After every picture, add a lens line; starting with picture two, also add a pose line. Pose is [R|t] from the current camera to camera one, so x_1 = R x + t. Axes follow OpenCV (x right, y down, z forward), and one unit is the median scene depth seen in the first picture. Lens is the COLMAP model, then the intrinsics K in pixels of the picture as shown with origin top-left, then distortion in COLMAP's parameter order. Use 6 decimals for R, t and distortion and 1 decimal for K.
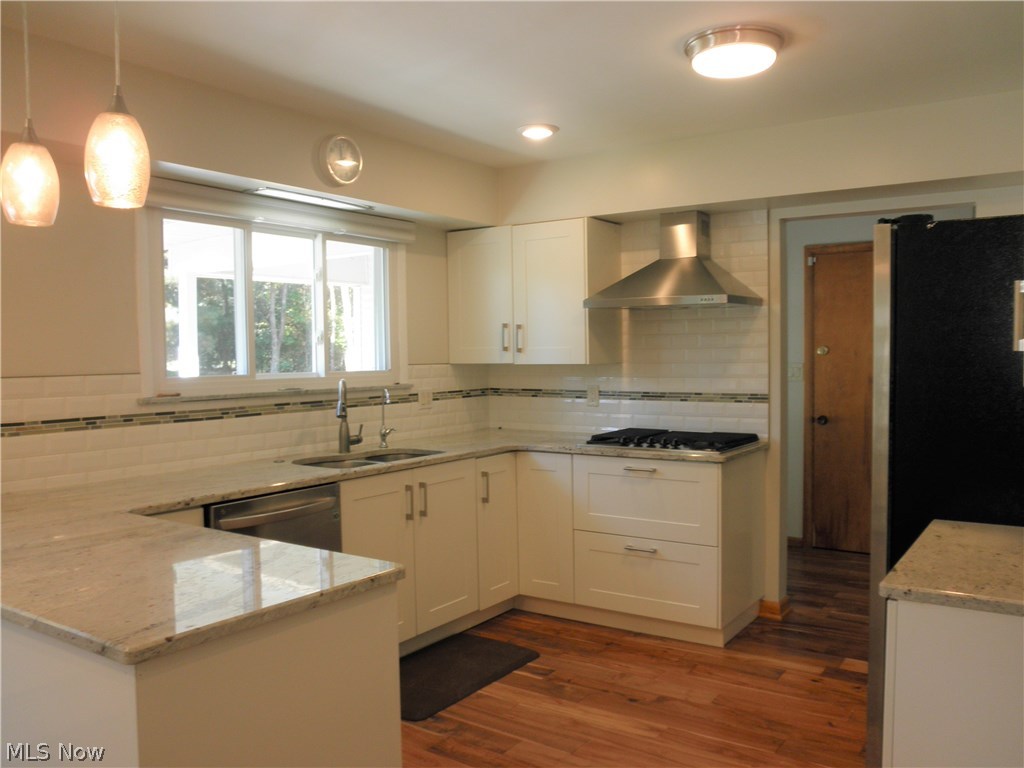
lens RADIAL K [[847.3, 0, 520.7], [0, 847.3, 400.0], [0, 0, 1]] dist [-0.126179, 0.110941]
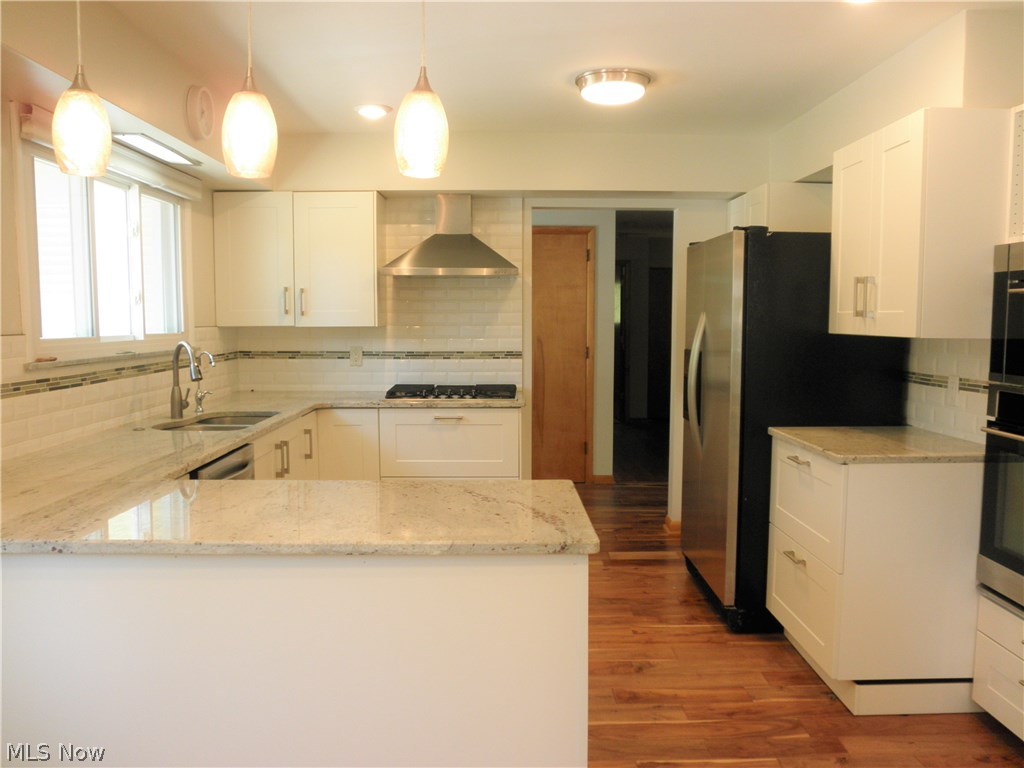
lens RADIAL K [[847.3, 0, 520.7], [0, 847.3, 400.0], [0, 0, 1]] dist [-0.126179, 0.110941]
pose [[0.815354, -0.045453, 0.577176, -0.407814], [0.022493, 0.998648, 0.046869, 0.005753], [-0.578525, -0.025232, 0.815274, 0.001189]]
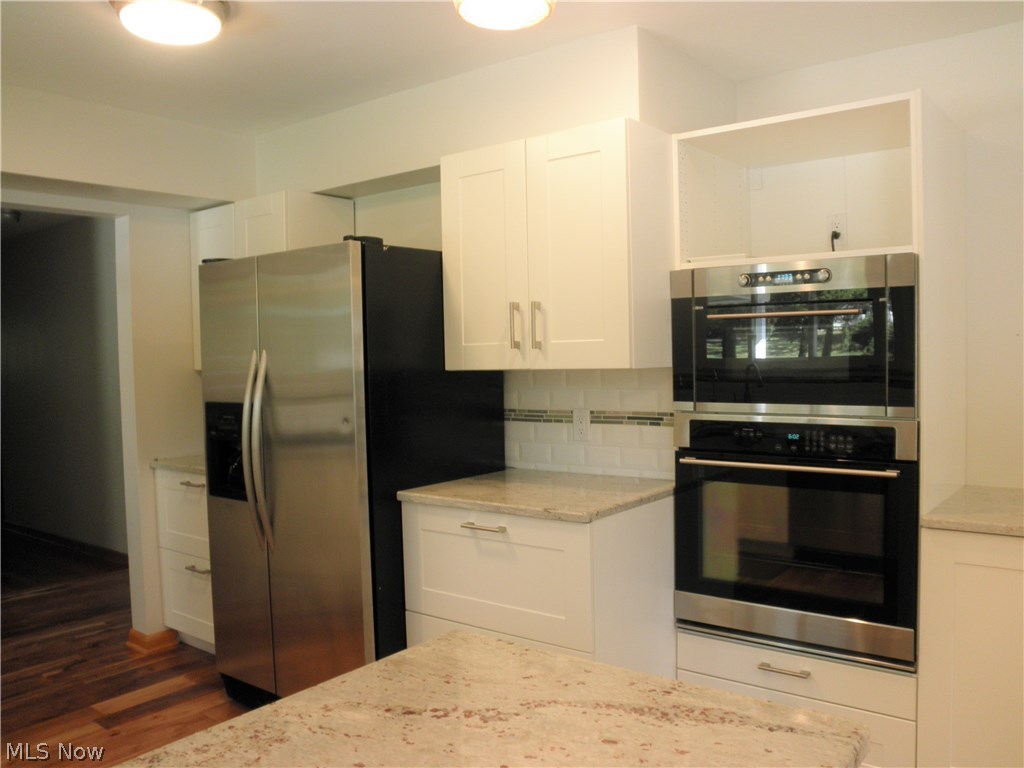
lens RADIAL K [[847.3, 0, 520.7], [0, 847.3, 400.0], [0, 0, 1]] dist [-0.126179, 0.110941]
pose [[0.064457, -0.046527, 0.996835, -0.378893], [0.078707, 0.996038, 0.041401, -0.014058], [-0.994812, 0.075790, 0.067864, 0.387145]]
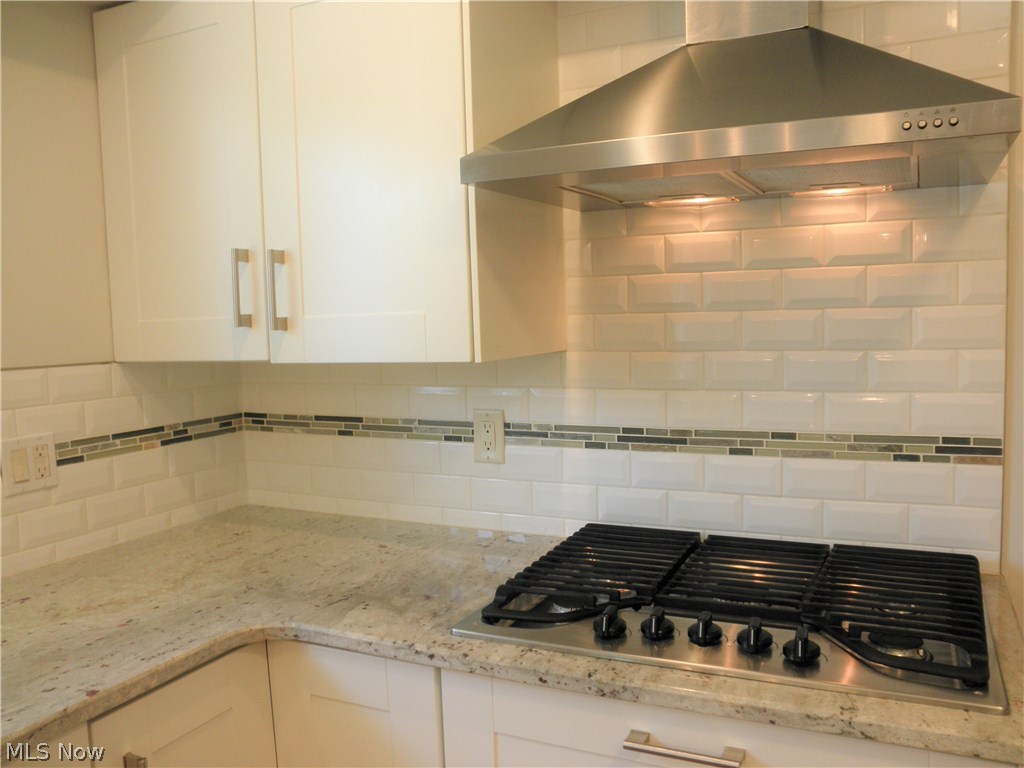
lens RADIAL K [[847.3, 0, 520.7], [0, 847.3, 400.0], [0, 0, 1]] dist [-0.126179, 0.110941]
pose [[0.988492, -0.030356, 0.148199, 0.047032], [0.024747, 0.998911, 0.039545, -0.040756], [-0.149238, -0.035422, 0.988167, 0.680045]]
